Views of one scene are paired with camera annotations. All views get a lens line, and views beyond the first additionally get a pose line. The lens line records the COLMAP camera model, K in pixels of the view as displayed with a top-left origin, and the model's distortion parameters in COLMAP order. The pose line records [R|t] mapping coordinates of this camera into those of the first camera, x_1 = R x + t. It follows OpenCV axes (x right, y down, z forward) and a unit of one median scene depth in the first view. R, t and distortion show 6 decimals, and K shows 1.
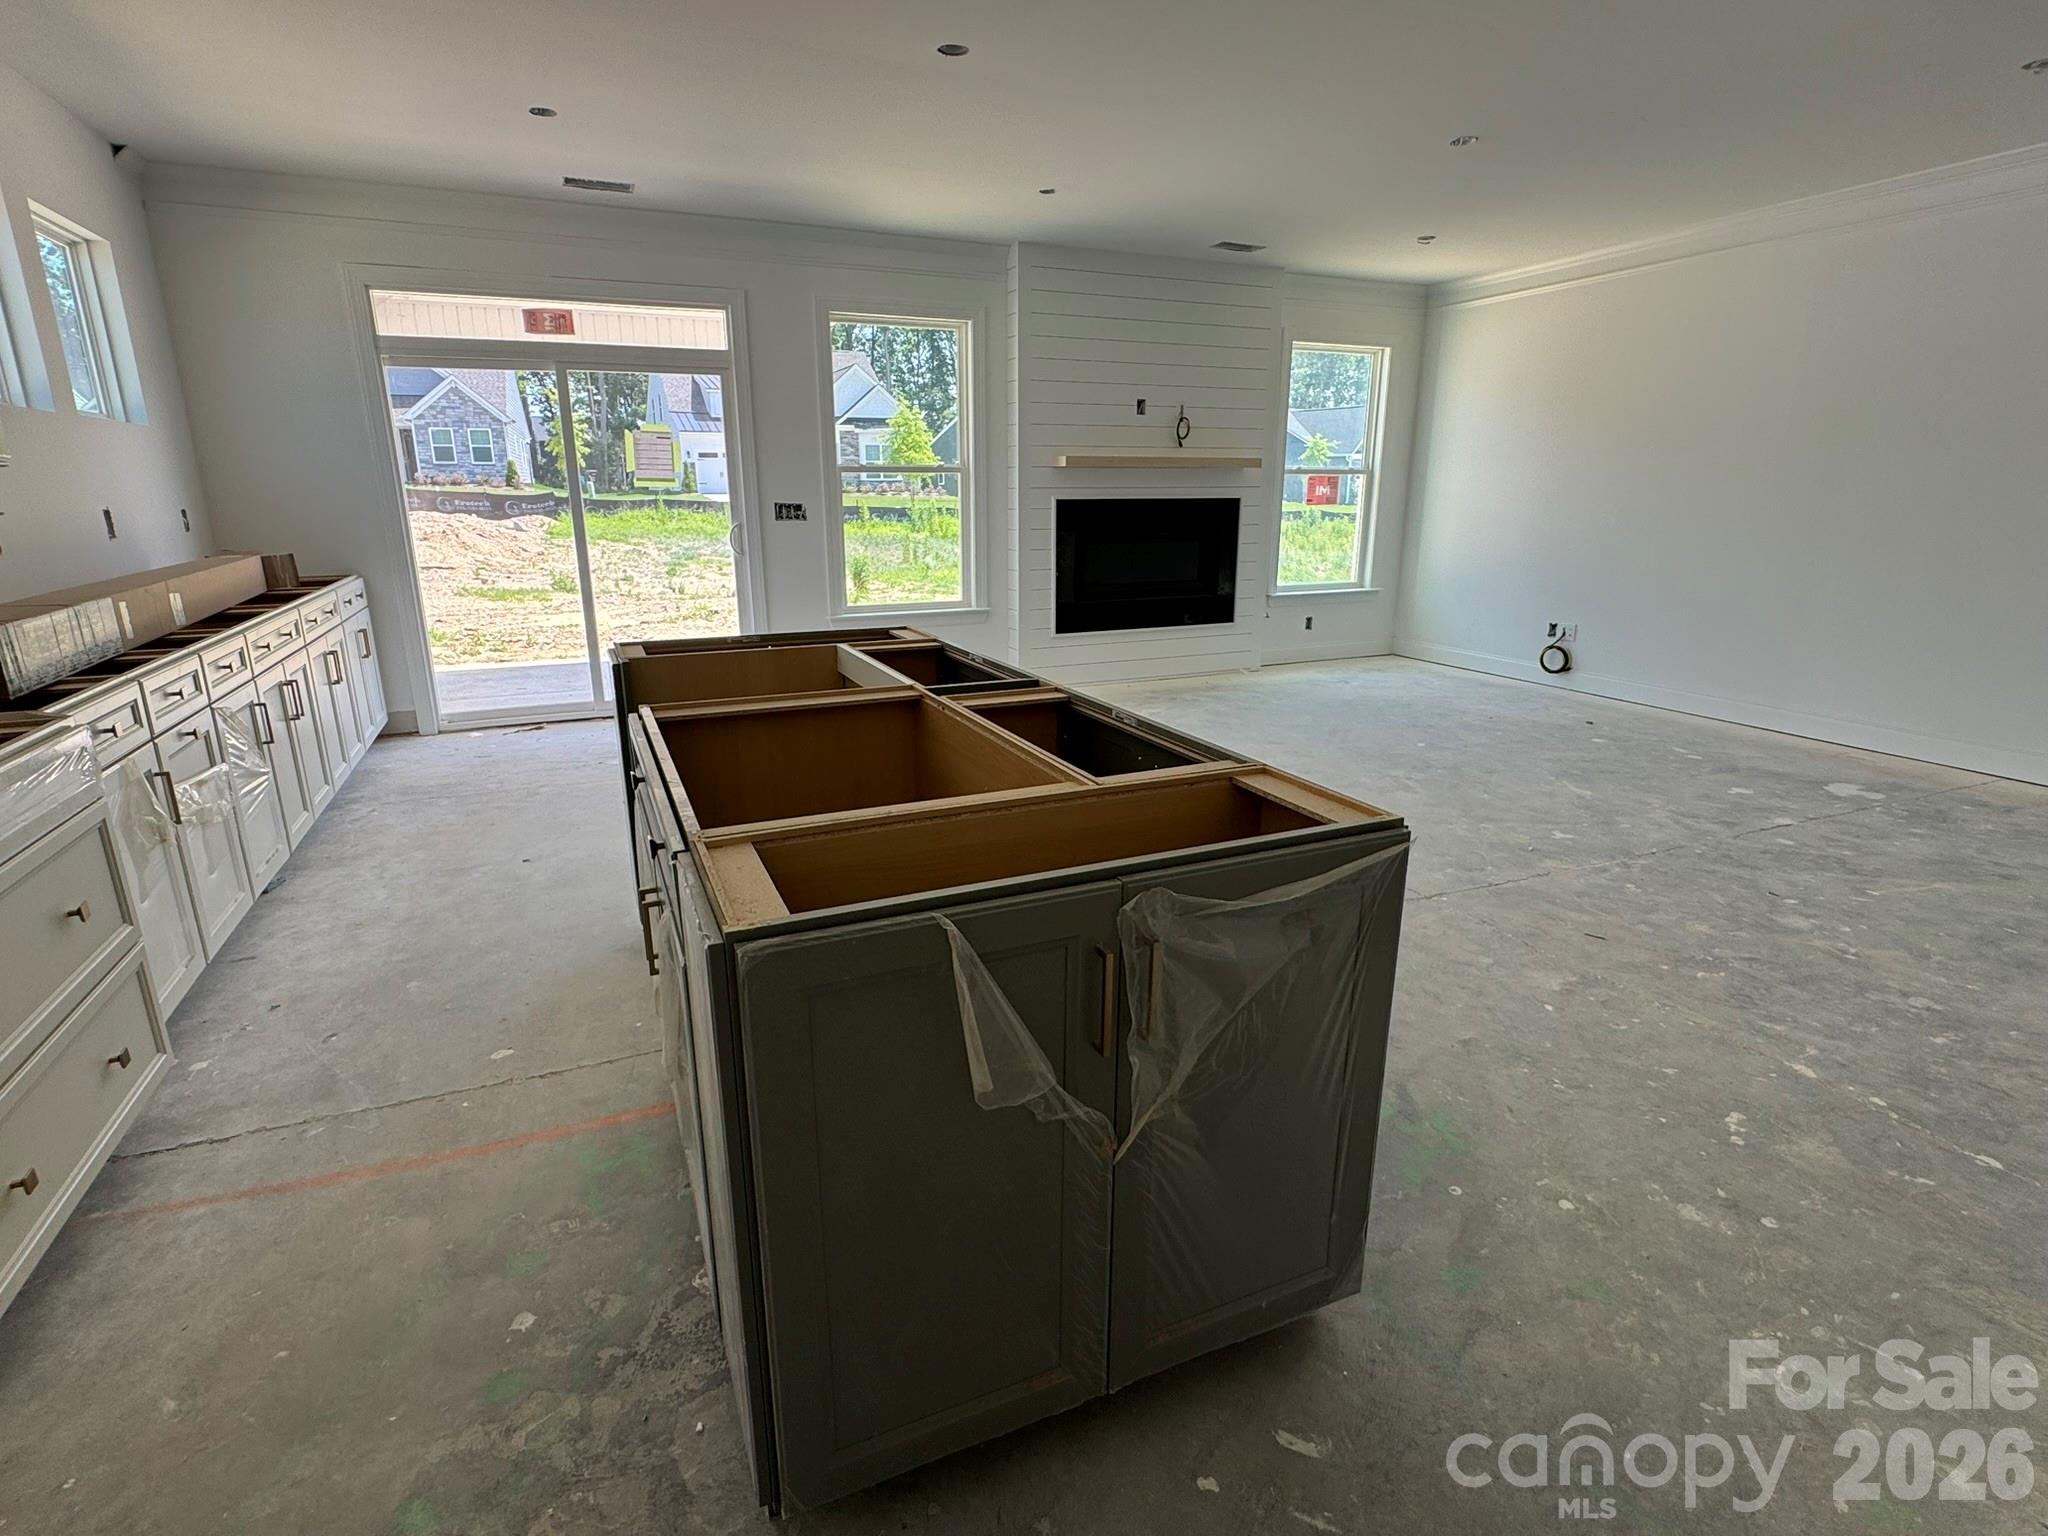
lens RADIAL K [[1014.5, 0, 1019.9], [0, 1014.5, 768.3], [0, 0, 1]] dist [-0.002756, 0.000256]
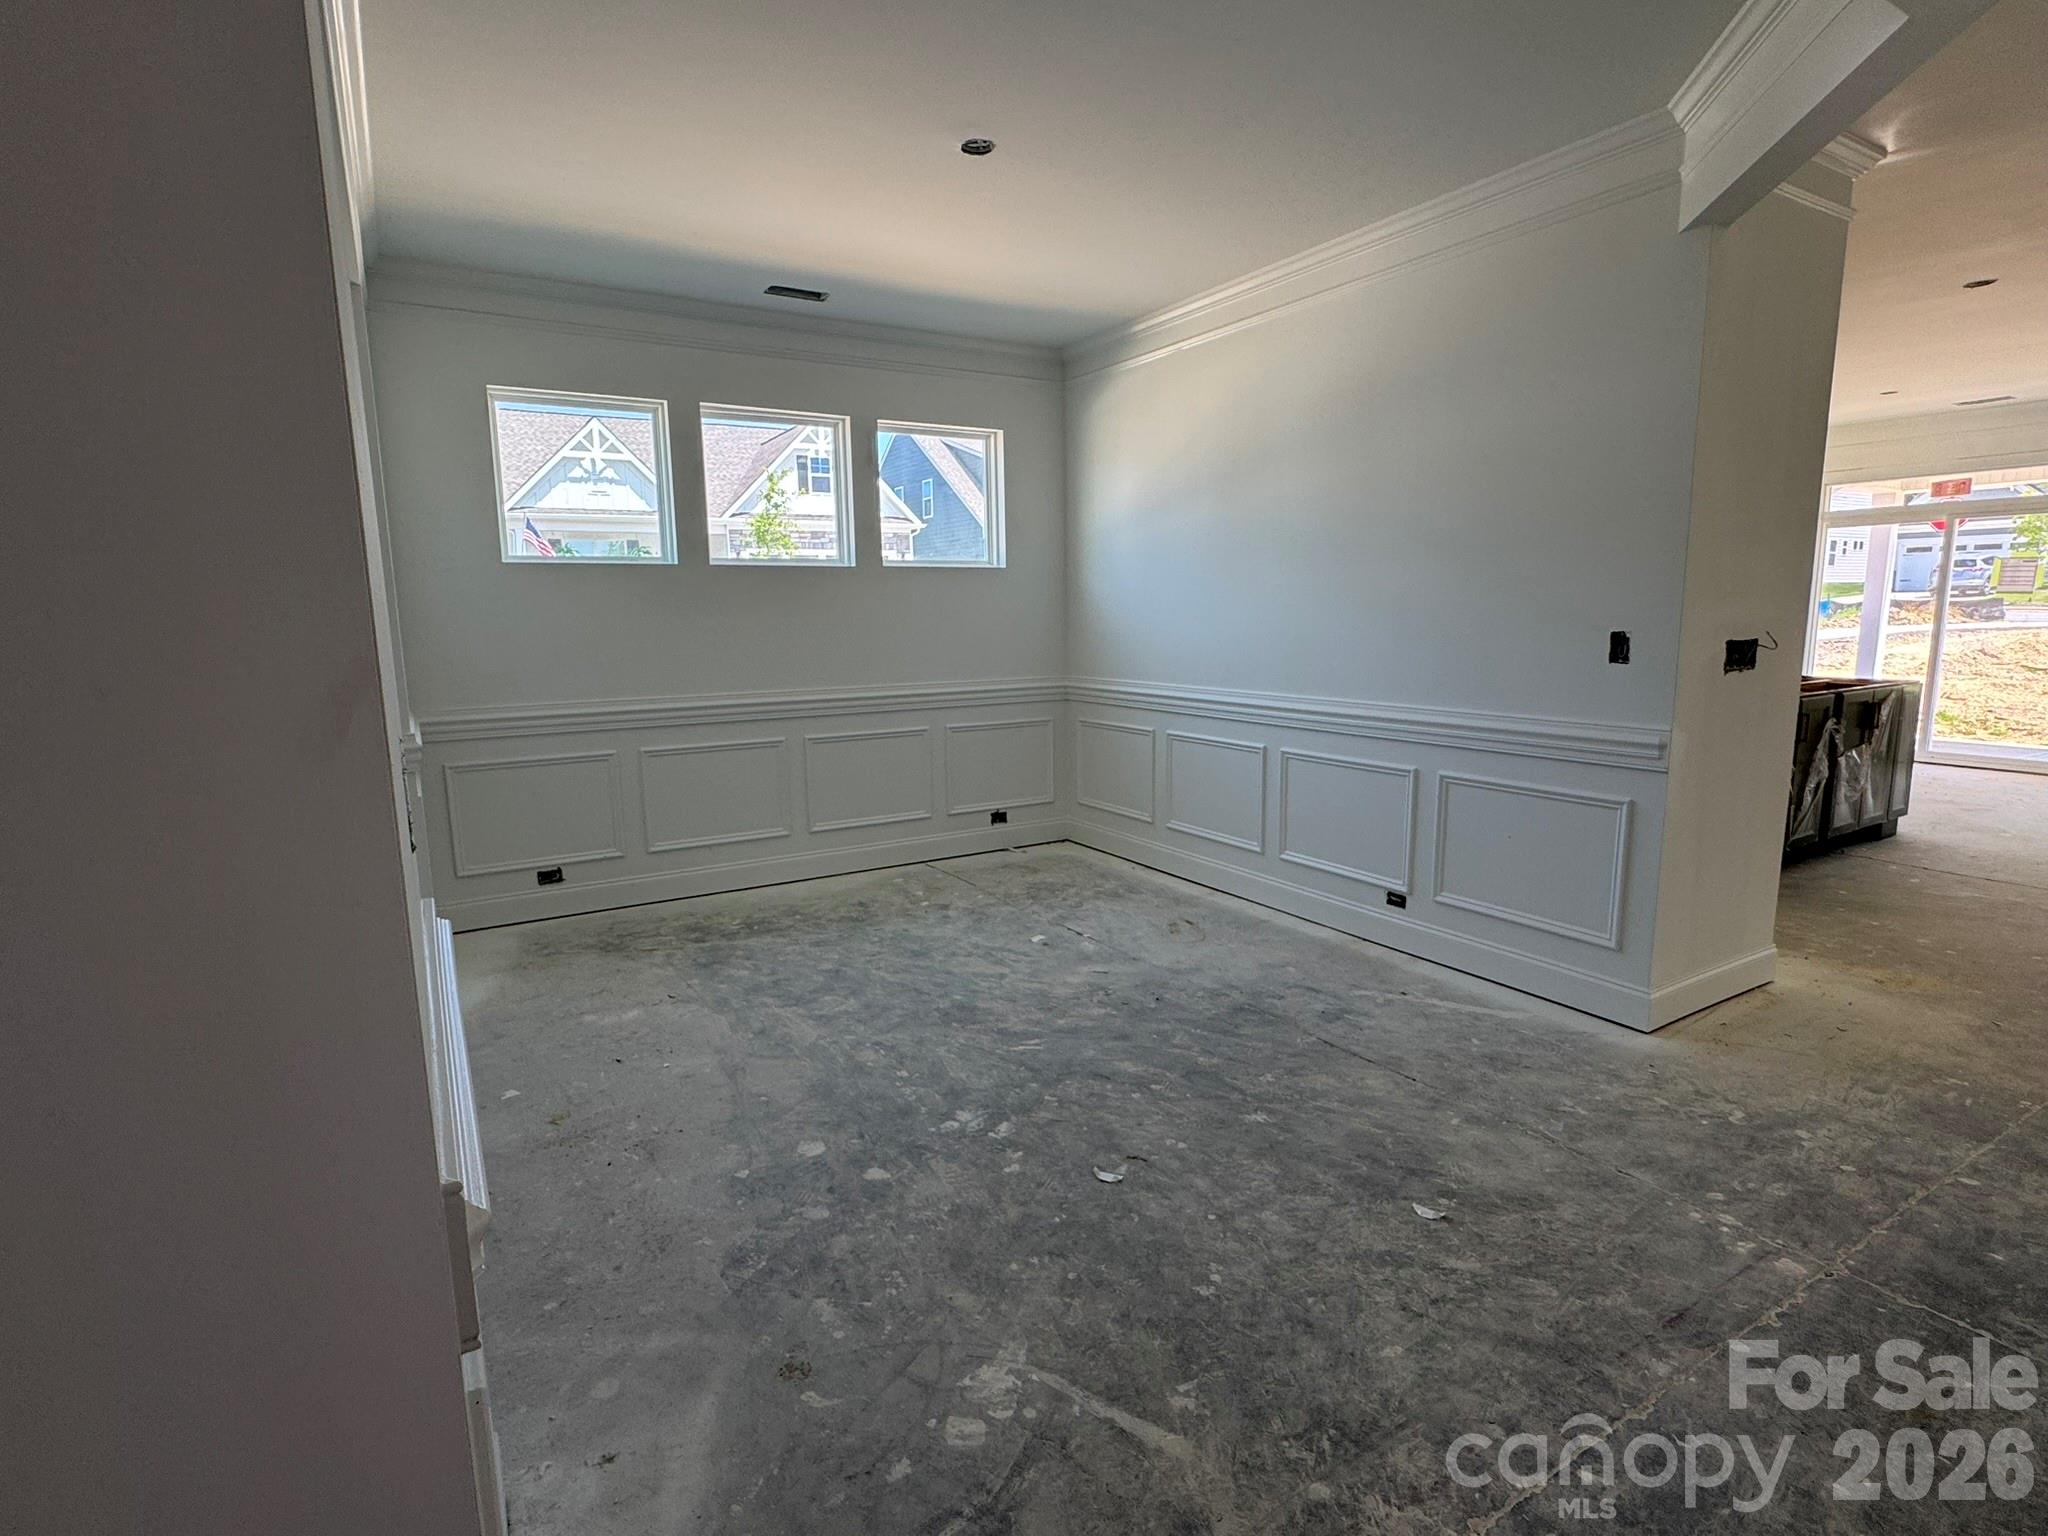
lens RADIAL K [[1014.5, 0, 1018.4], [0, 1014.5, 770.7], [0, 0, 1]] dist [-0.002756, 0.000256]
pose [[0.131858, 0.159099, -0.978418, 0.852522], [-0.251735, 0.960052, 0.122187, 0.110342], [0.958772, 0.230191, 0.166641, -0.438891]]
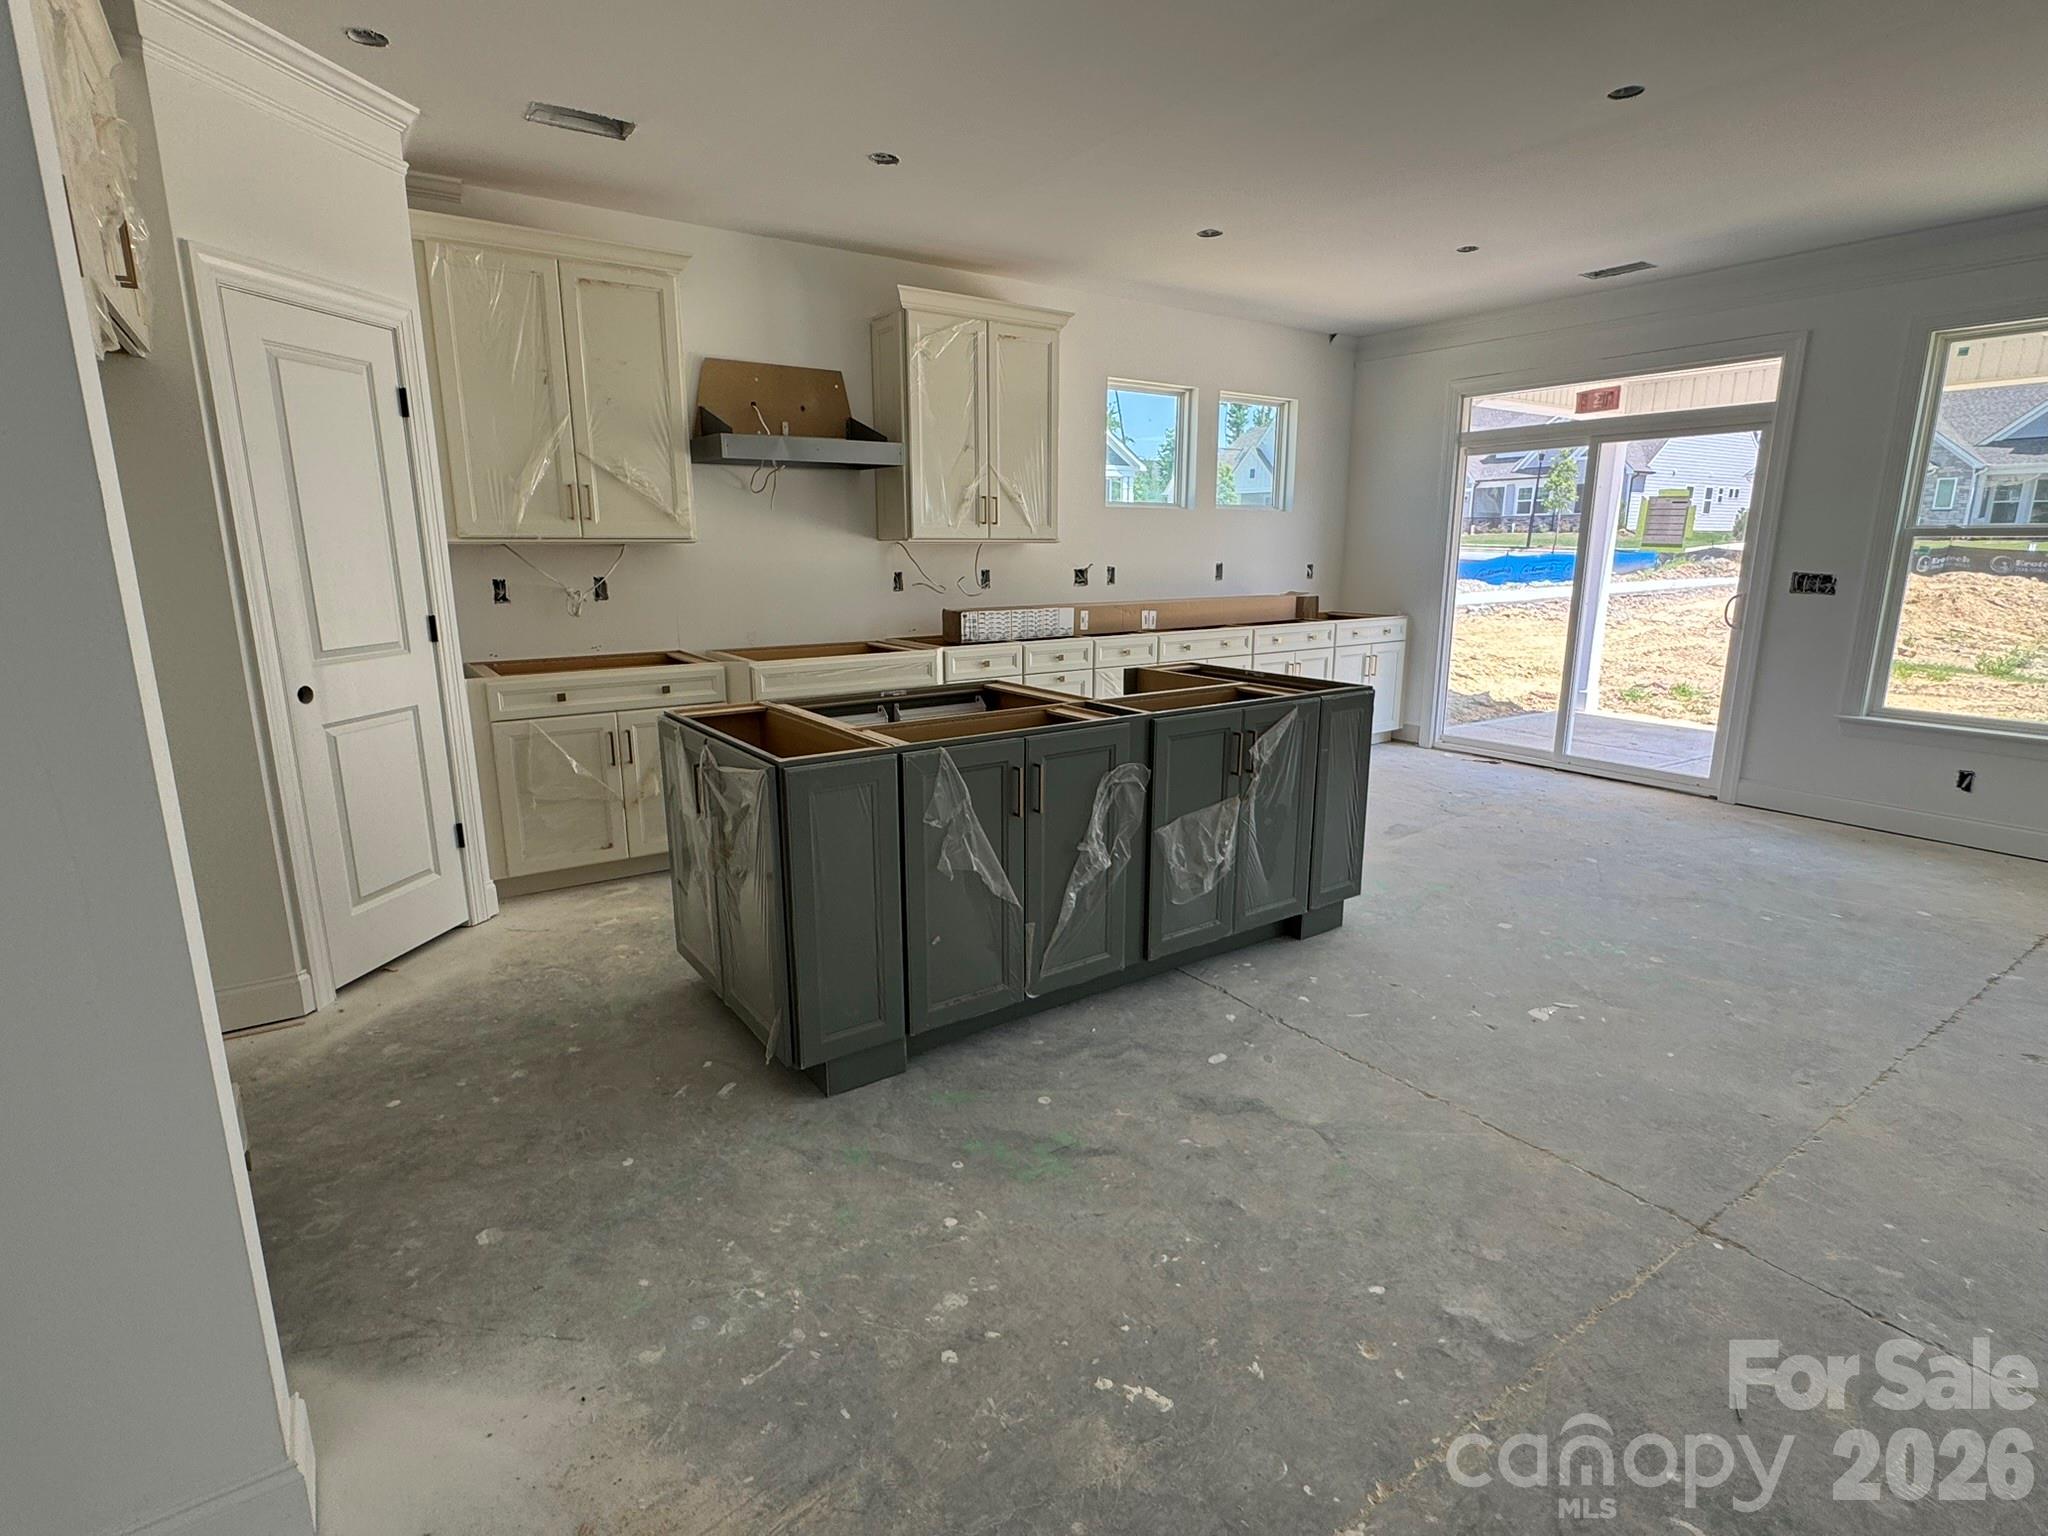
lens RADIAL K [[1014.5, 0, 1028.1], [0, 1014.5, 769.5], [0, 0, 1]] dist [-0.002756, 0.000256]
pose [[0.201217, 0.216175, -0.955395, 0.529518], [-0.262827, 0.951495, 0.159937, -0.081000], [0.943628, 0.218922, 0.248274, 0.248879]]
